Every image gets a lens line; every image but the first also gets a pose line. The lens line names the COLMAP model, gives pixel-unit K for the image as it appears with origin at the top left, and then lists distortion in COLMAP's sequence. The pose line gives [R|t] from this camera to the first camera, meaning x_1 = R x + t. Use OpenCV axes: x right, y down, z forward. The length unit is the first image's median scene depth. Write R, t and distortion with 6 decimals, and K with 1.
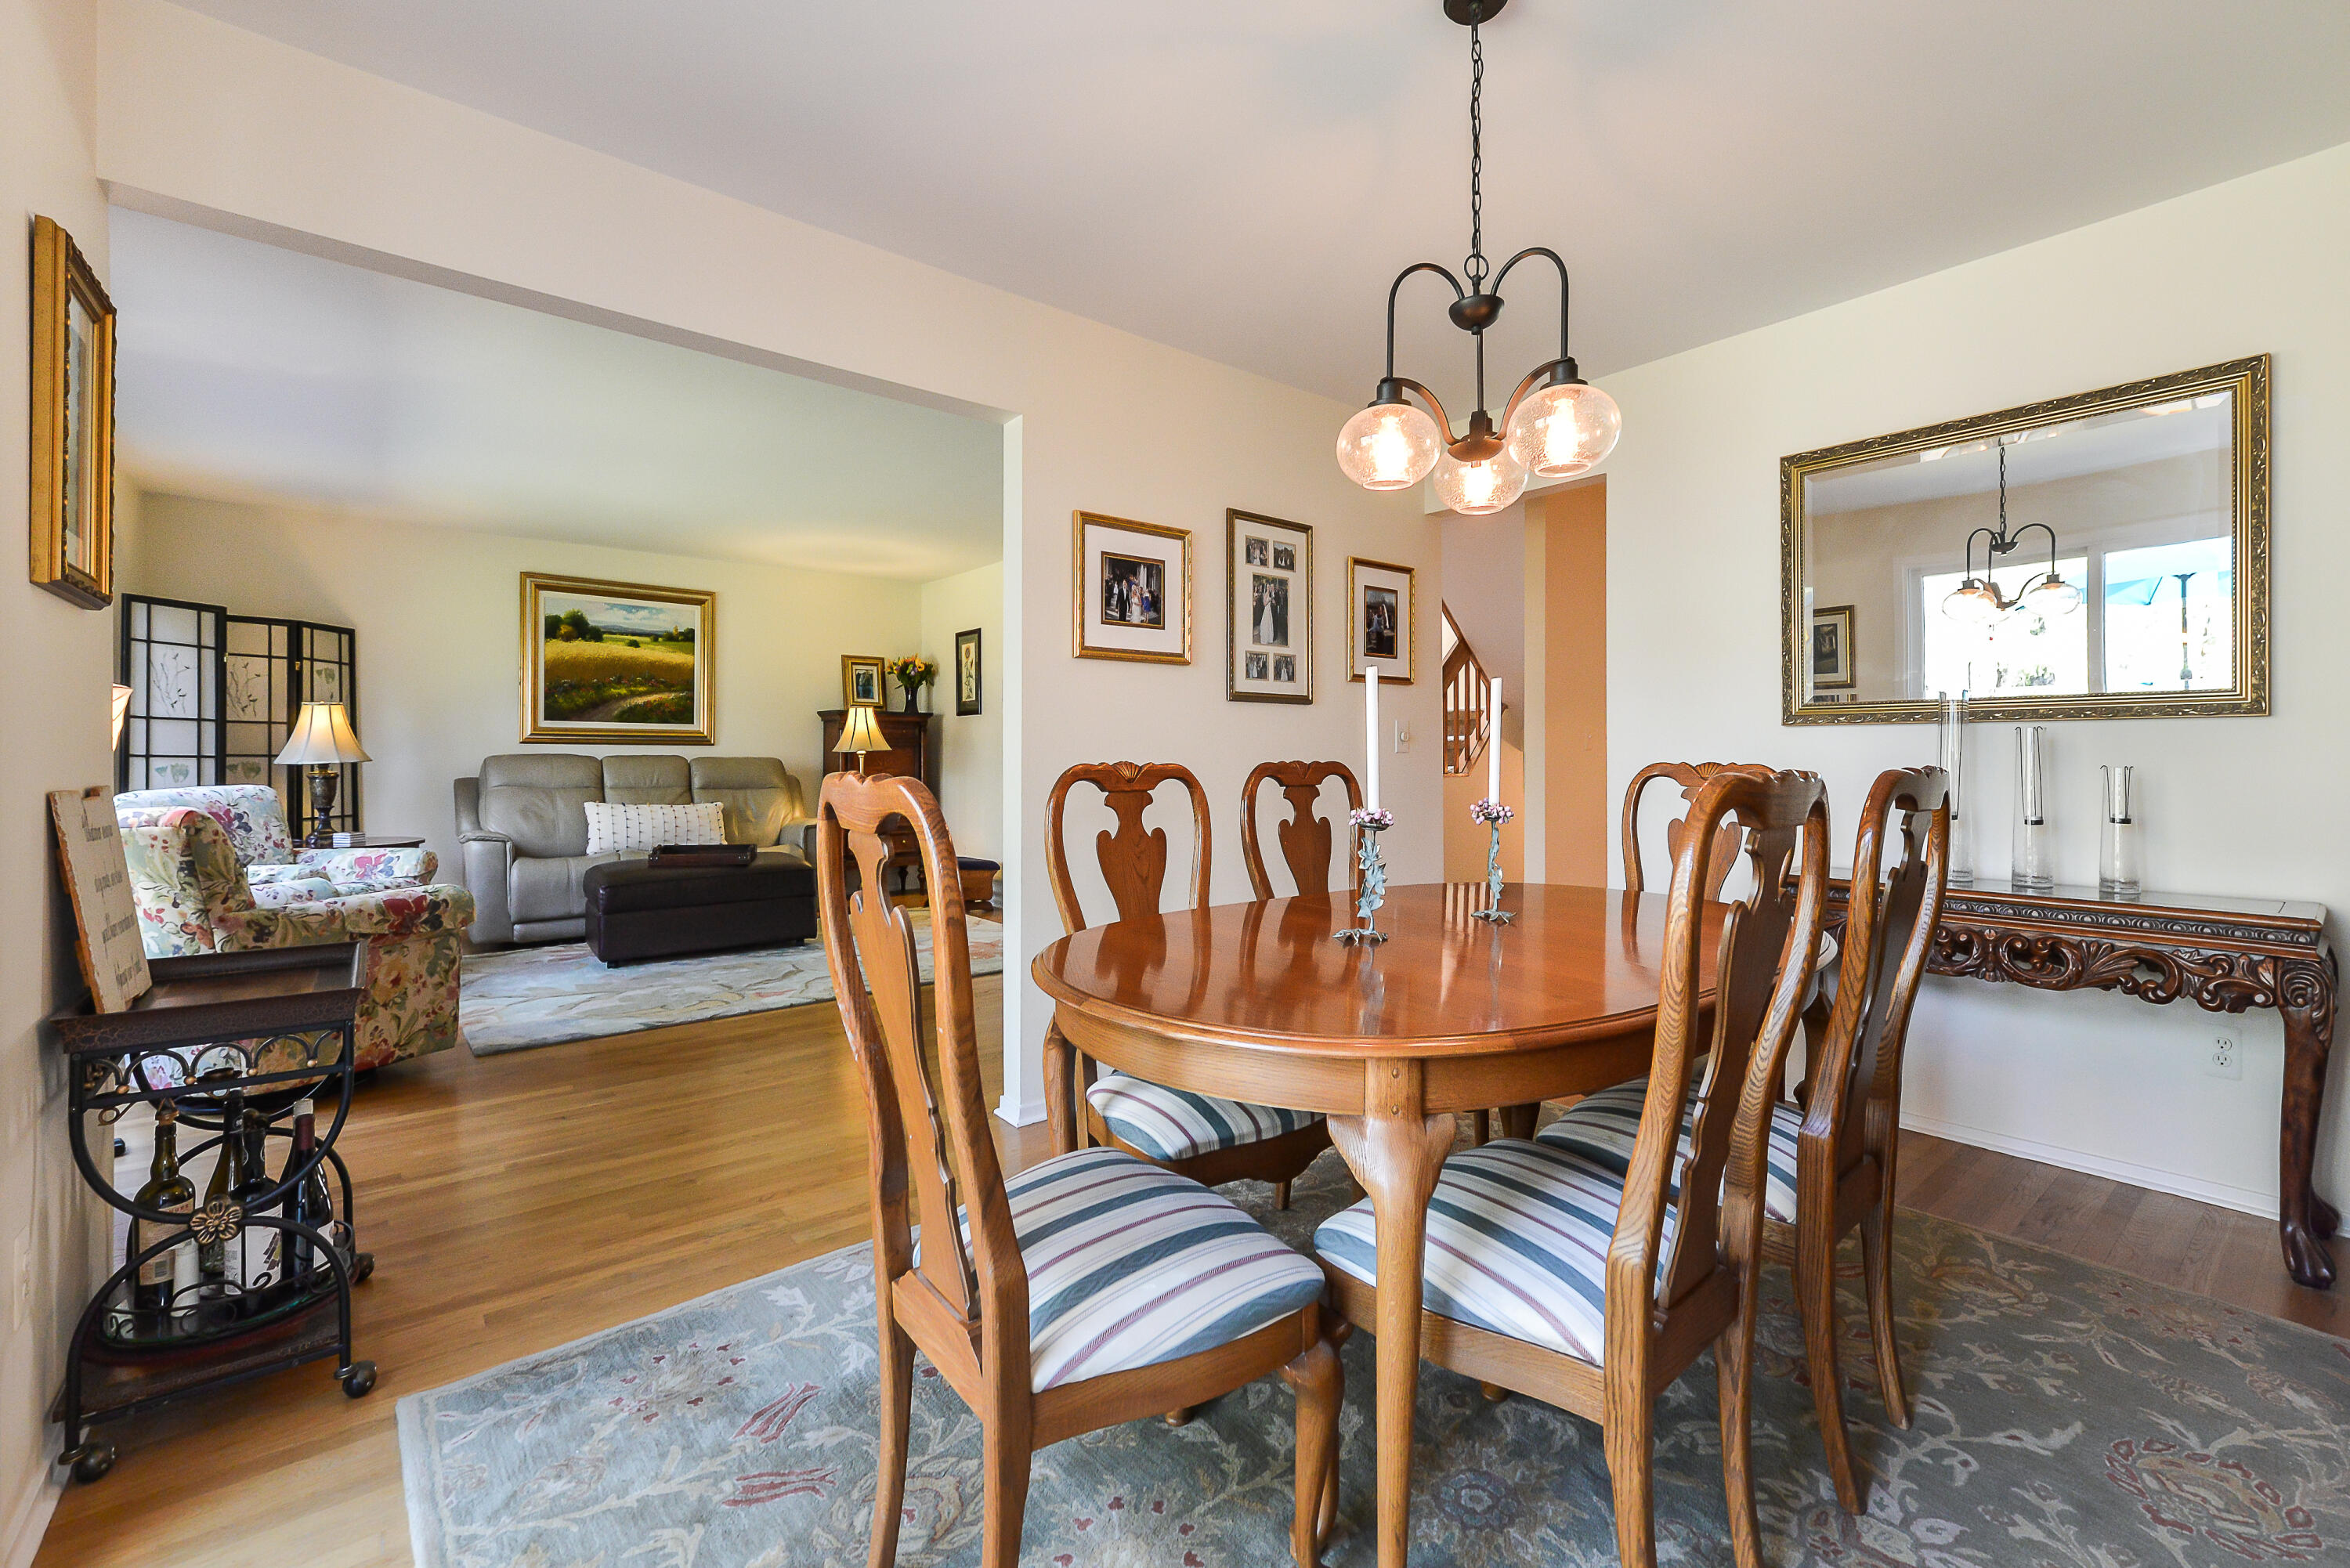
lens RADIAL K [[972.4, 0, 1232.9], [0, 972.4, 742.3], [0, 0, 1]] dist [-0.001045, 0.000067]
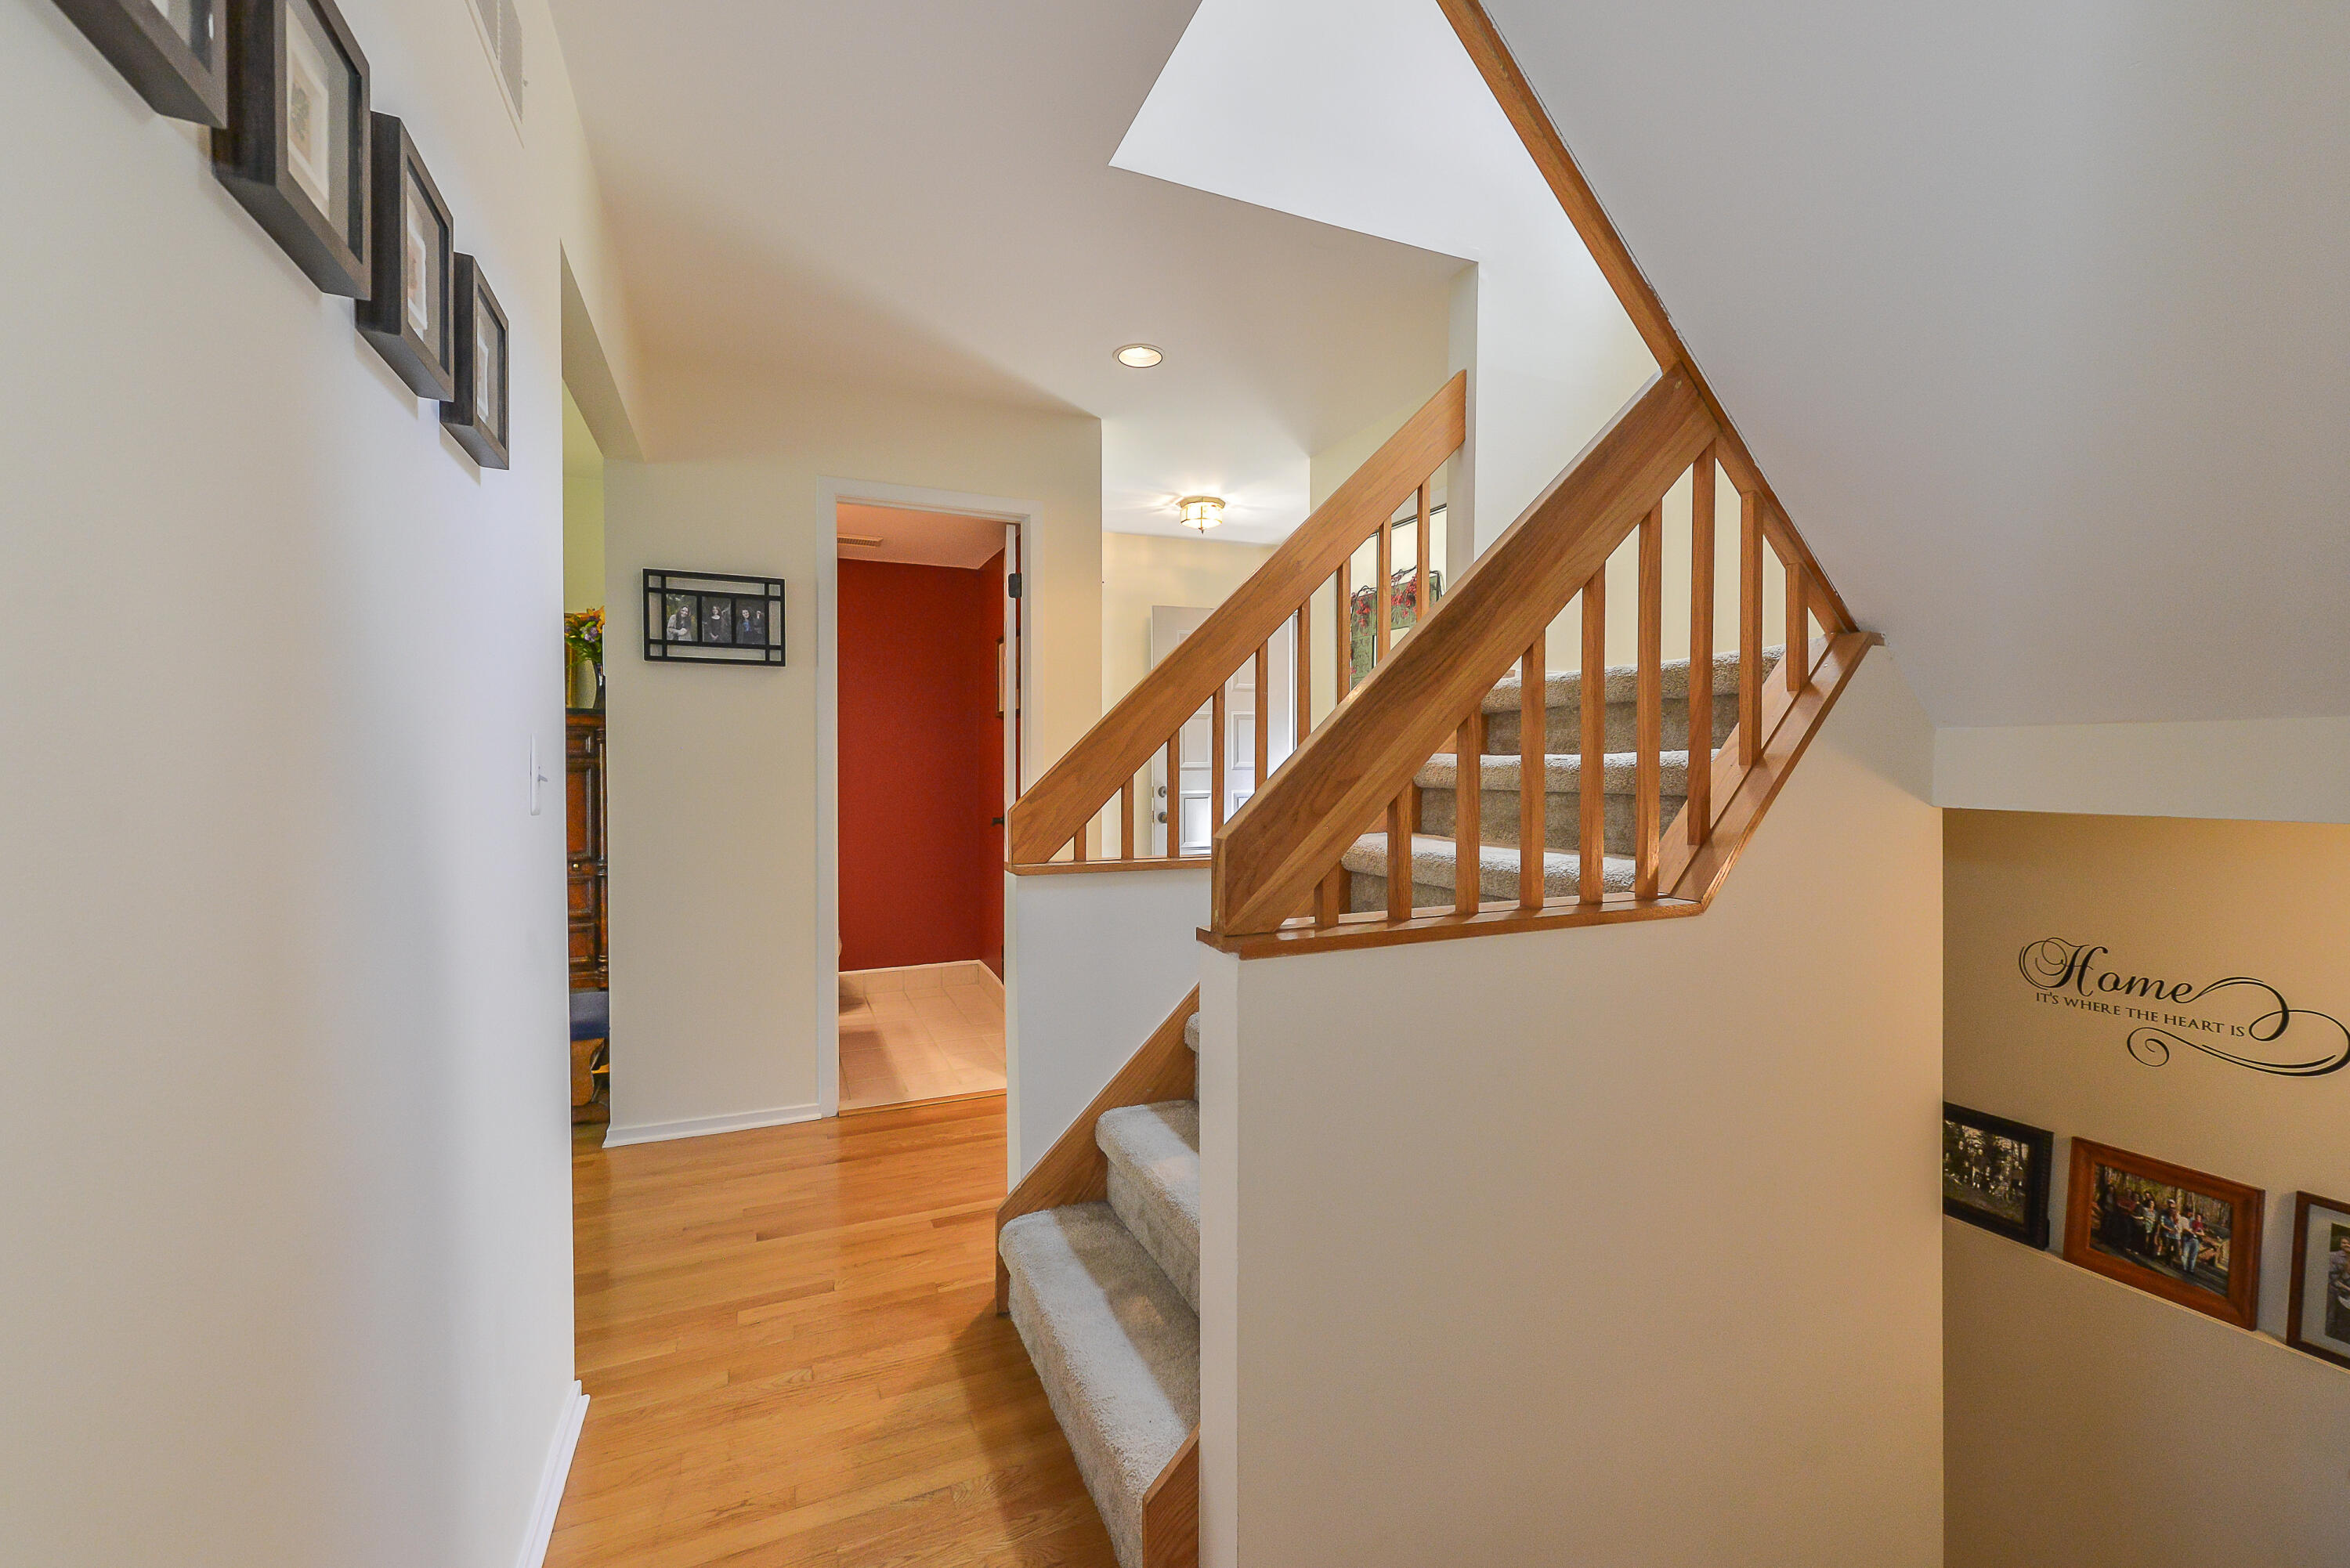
lens RADIAL K [[972.4, 0, 1173.6], [0, 972.4, 791.5], [0, 0, 1]] dist [-0.001045, 0.000067]
pose [[0.955591, 0.010549, -0.294506, 0.182516], [-0.000657, 0.999433, 0.033667, -0.004175], [0.294694, -0.031978, 0.955056, 0.706124]]
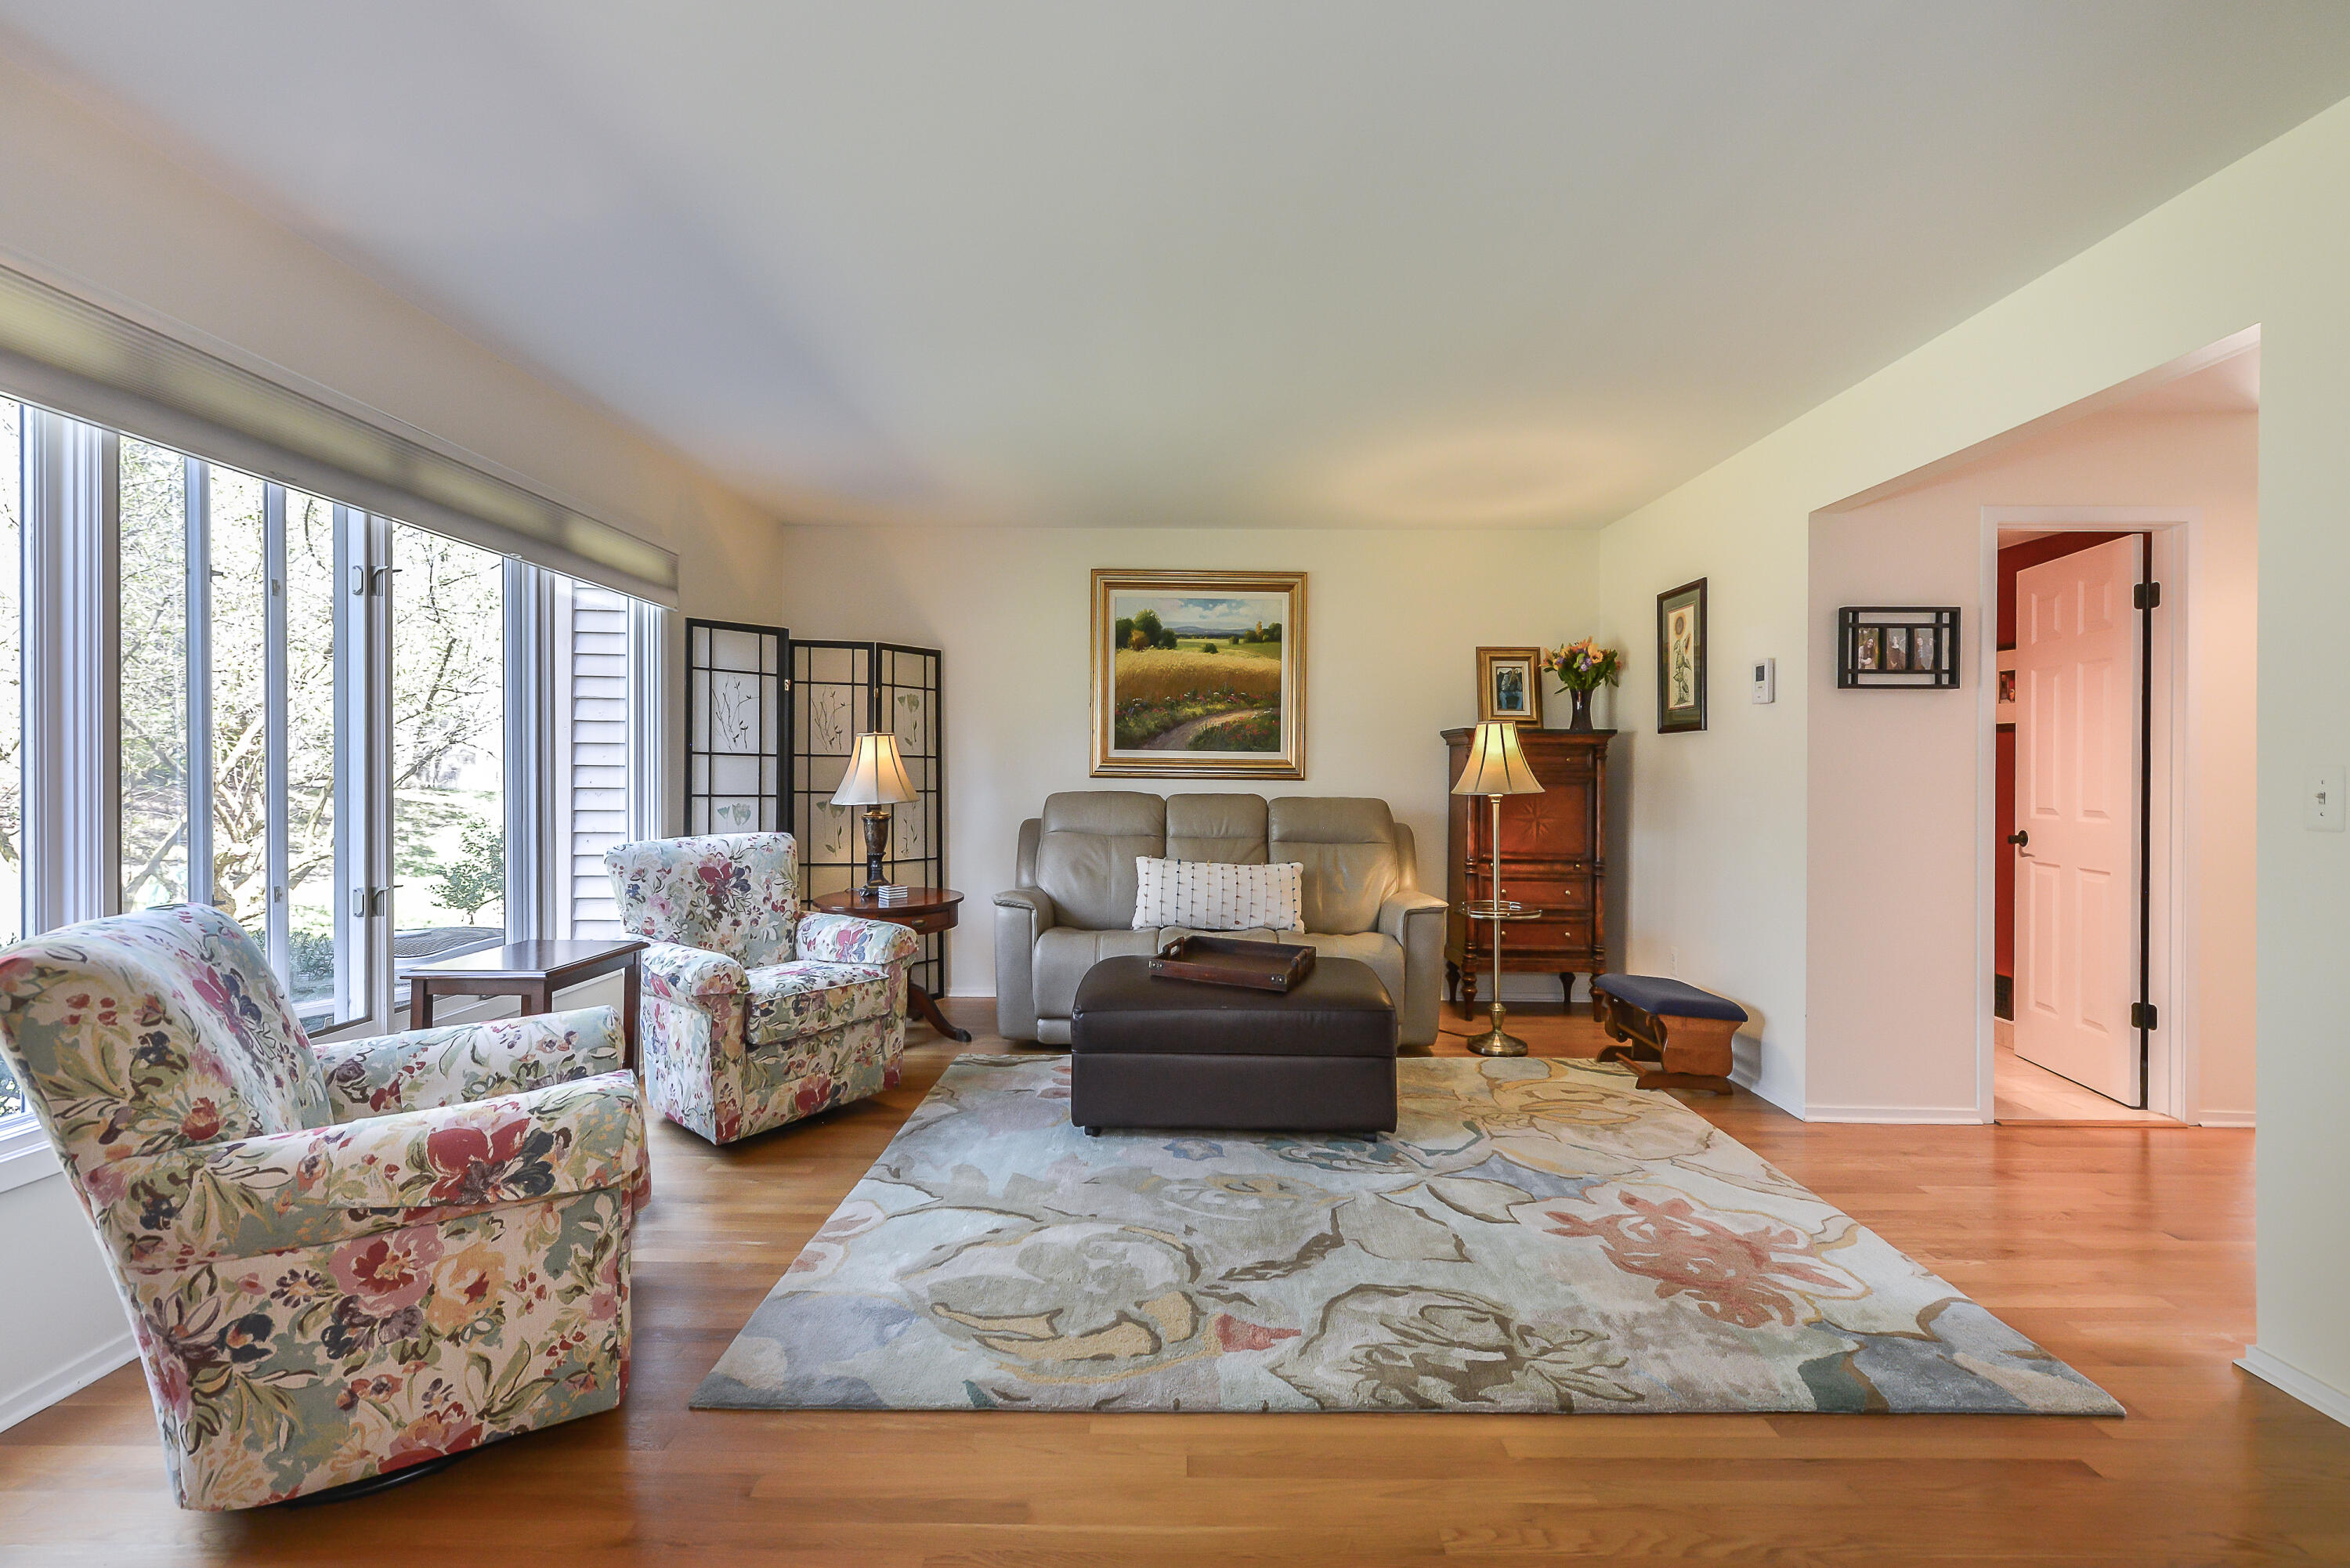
lens RADIAL K [[972.4, 0, 1178.4], [0, 972.4, 769.2], [0, 0, 1]] dist [-0.001045, 0.000067]
pose [[0.747725, 0.004294, -0.663994, -0.132743], [0.000870, 0.999972, 0.007447, -0.012368], [0.664008, -0.006146, 0.747701, 0.439437]]
